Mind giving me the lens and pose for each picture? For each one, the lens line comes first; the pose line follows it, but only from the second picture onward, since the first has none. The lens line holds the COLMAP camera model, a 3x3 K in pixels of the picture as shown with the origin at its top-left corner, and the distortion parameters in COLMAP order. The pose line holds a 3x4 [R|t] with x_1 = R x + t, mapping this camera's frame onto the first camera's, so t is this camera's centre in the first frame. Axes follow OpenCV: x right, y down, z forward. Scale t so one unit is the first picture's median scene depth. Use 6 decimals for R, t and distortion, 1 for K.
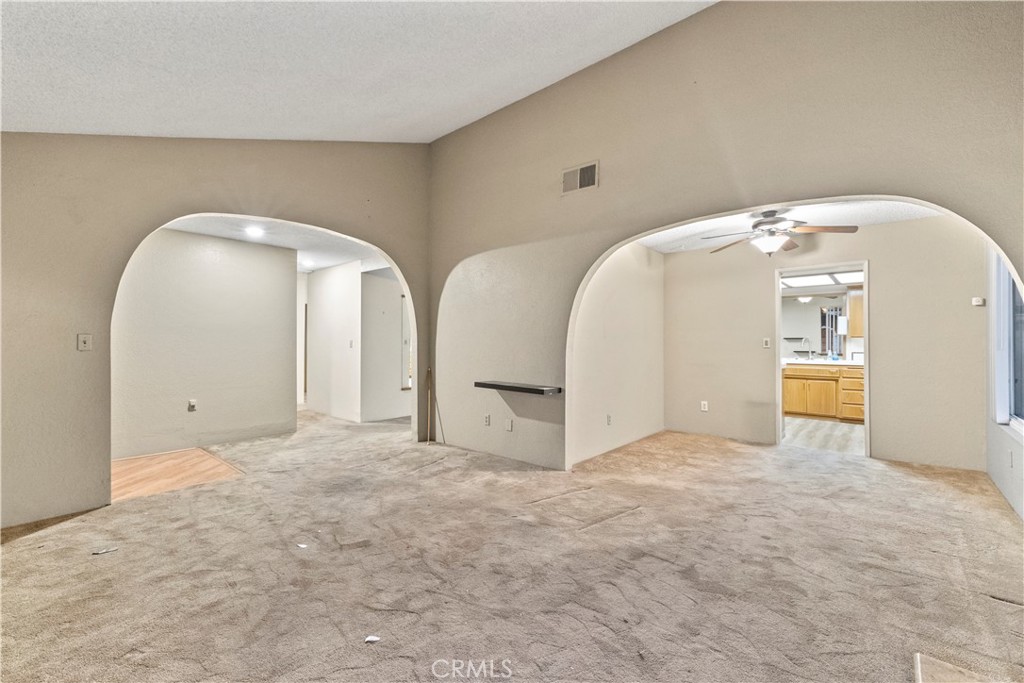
lens RADIAL K [[434.5, 0, 511.5], [0, 434.5, 341.5], [0, 0, 1]] dist [0.000005, 0.000963]
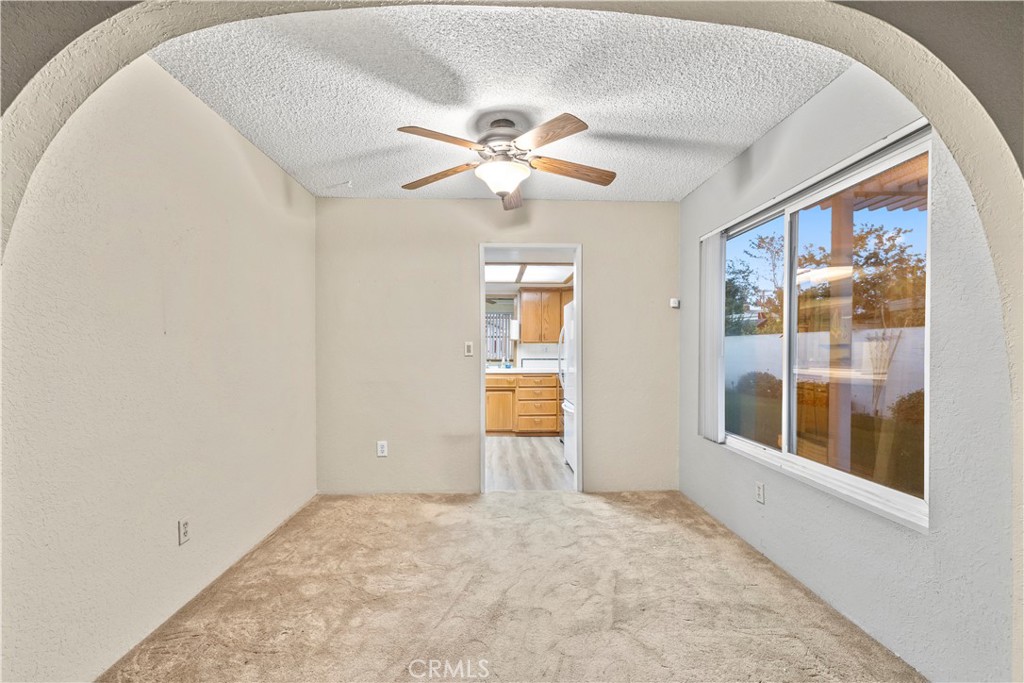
lens RADIAL K [[434.5, 0, 505.5], [0, 434.5, 357.5], [0, 0, 1]] dist [0.000005, 0.000963]
pose [[0.733476, -0.012458, 0.679601, 0.175537], [-0.002570, 0.999774, 0.021101, 0.002481], [-0.679710, -0.017223, 0.733279, 0.499820]]
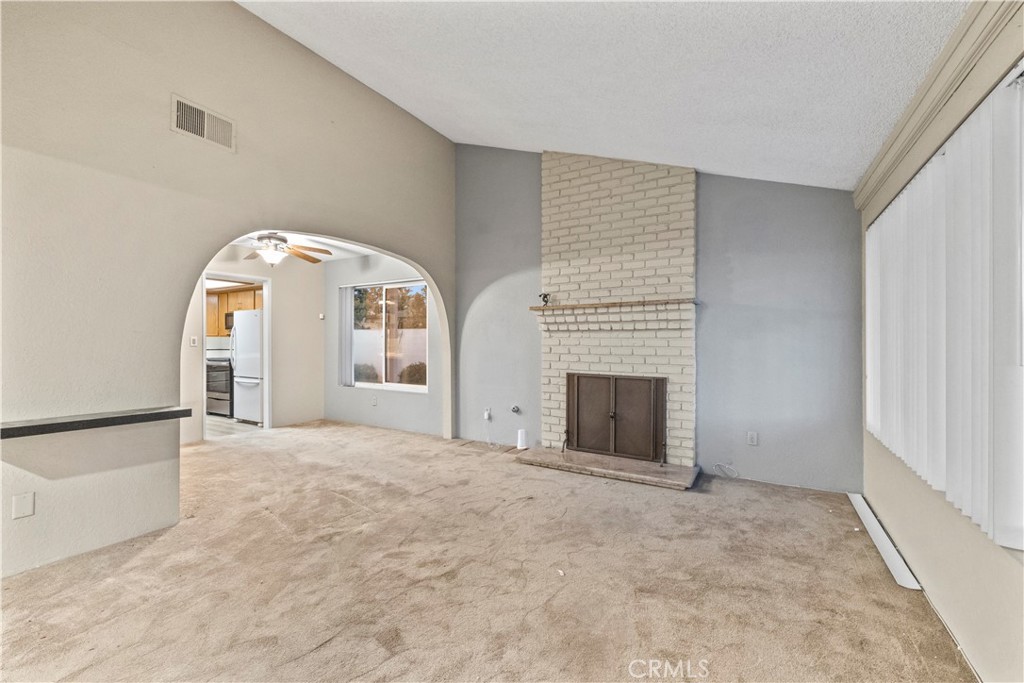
lens RADIAL K [[428.6, 0, 510.9], [0, 428.6, 342.7], [0, 0, 1]] dist [0.001085, 0.000371]
pose [[-0.184767, -0.003071, 0.982778, -0.573109], [-0.005405, 0.999983, 0.002109, 0.000335], [-0.982768, -0.004922, -0.184780, 0.515585]]
